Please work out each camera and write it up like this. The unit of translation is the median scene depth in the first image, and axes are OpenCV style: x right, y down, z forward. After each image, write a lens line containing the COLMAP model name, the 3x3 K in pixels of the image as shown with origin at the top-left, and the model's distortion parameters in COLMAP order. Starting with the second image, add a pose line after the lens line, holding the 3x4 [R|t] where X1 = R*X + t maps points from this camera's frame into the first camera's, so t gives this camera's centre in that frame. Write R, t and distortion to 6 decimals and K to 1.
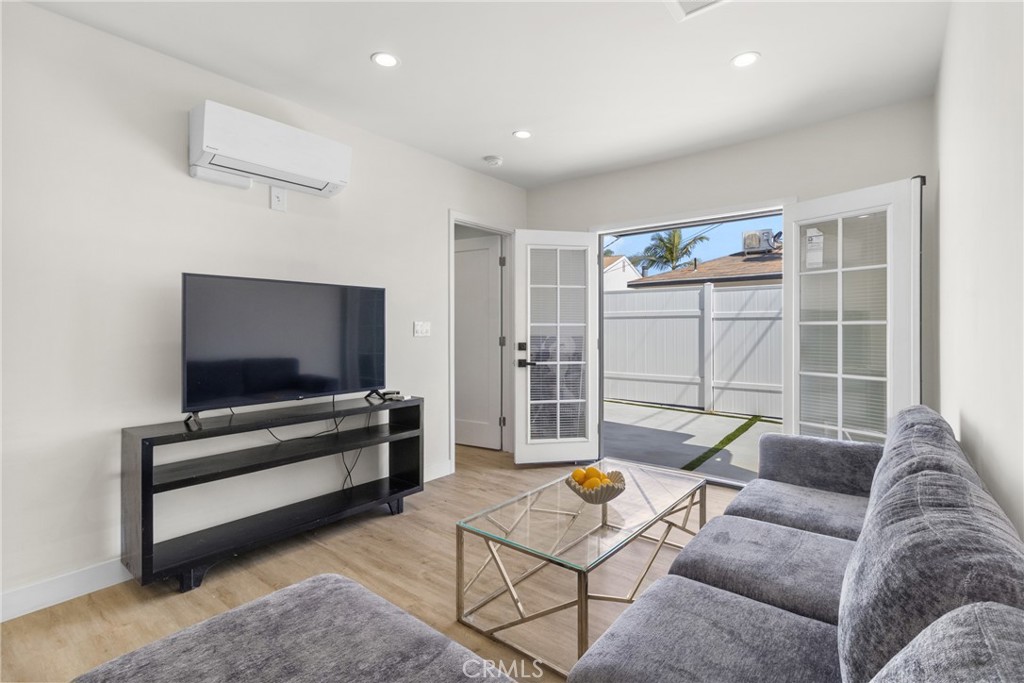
lens RADIAL K [[474.0, 0, 529.1], [0, 474.0, 327.2], [0, 0, 1]] dist [0.000442, 0.000130]
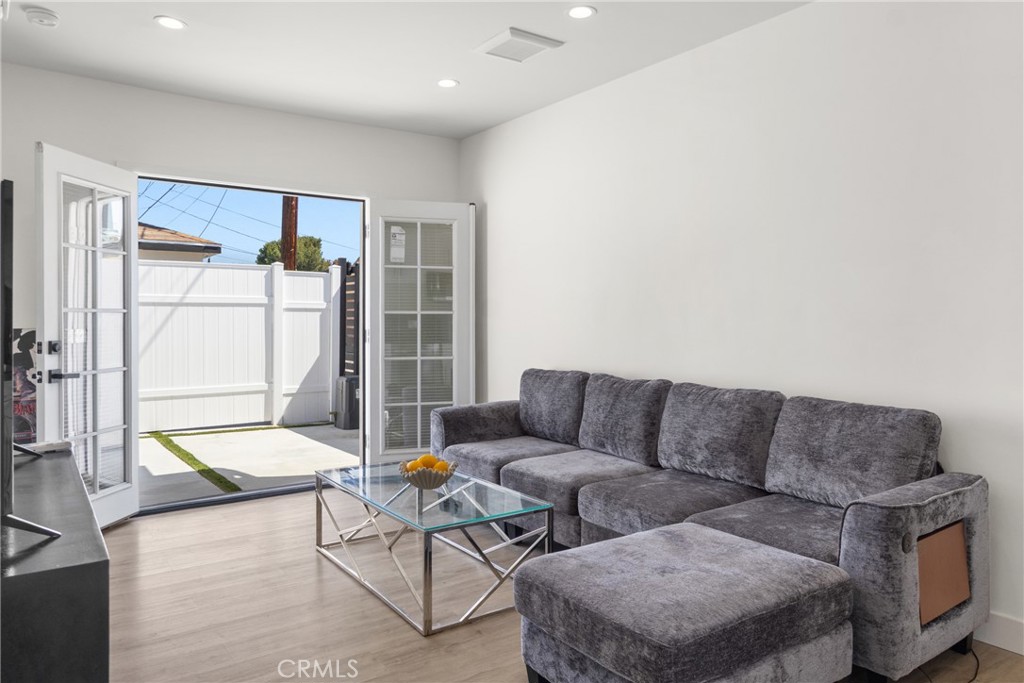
lens RADIAL K [[695.2, 0, 512.0], [0, 695.2, 341.5], [0, 0, 1]] dist [-0.000043, 0.000006]
pose [[0.289858, -0.031551, 0.956549, -0.862369], [-0.004687, 0.999398, 0.034384, 0.001978], [-0.957058, -0.014450, 0.289536, 0.270281]]
